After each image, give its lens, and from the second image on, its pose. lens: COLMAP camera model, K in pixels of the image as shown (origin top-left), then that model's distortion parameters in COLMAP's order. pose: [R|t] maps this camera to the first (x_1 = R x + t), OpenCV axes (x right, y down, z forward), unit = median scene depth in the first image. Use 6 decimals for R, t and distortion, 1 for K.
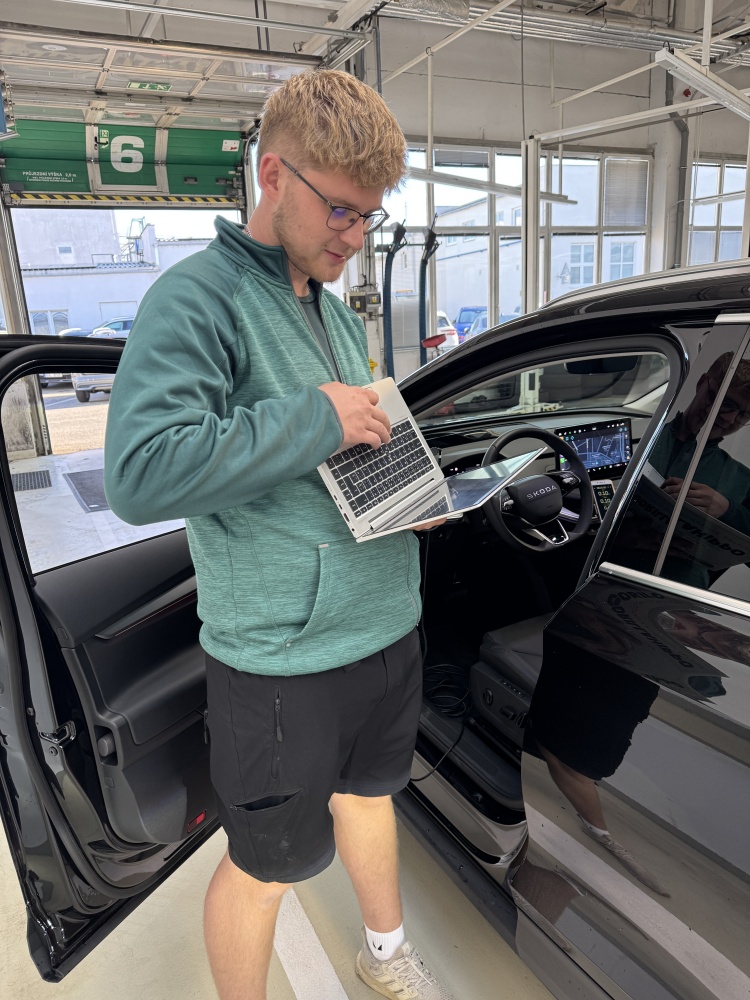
lens RADIAL K [[711.0, 0, 376.5], [0, 711.0, 499.9], [0, 0, 1]] dist [0.053607, -0.063097]
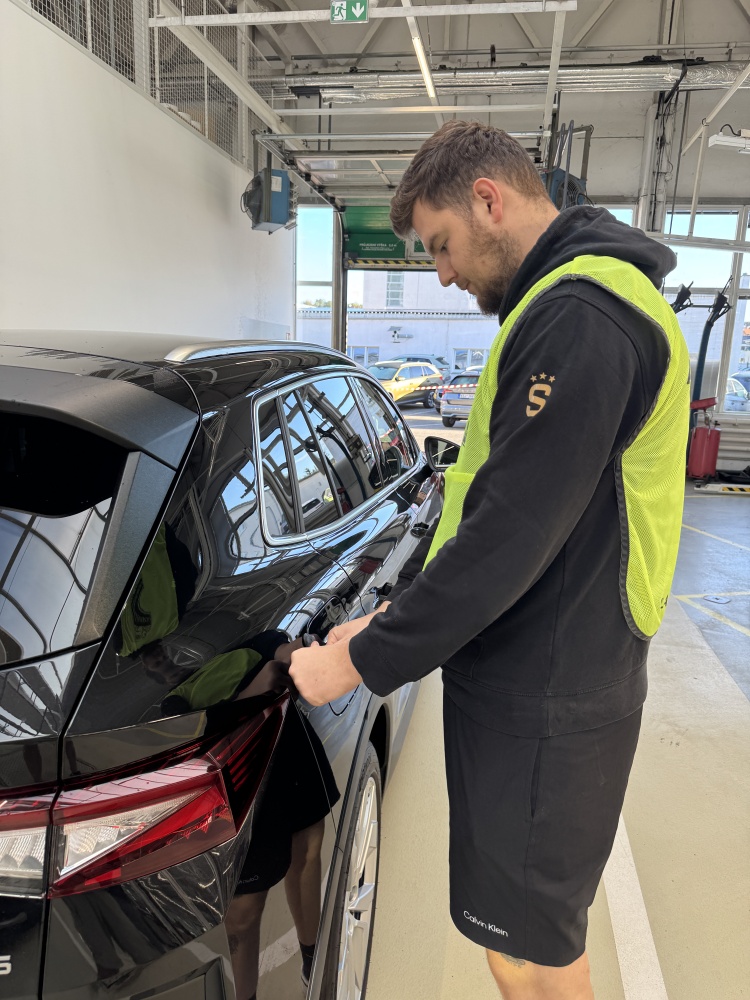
lens RADIAL K [[711.0, 0, 377.4], [0, 711.0, 499.7], [0, 0, 1]] dist [0.053607, -0.063097]
pose [[0.816225, 0.187758, -0.546373, 0.323128], [-0.219716, 0.975539, 0.007007, -0.008949], [0.534324, 0.114328, 0.837512, -0.035898]]
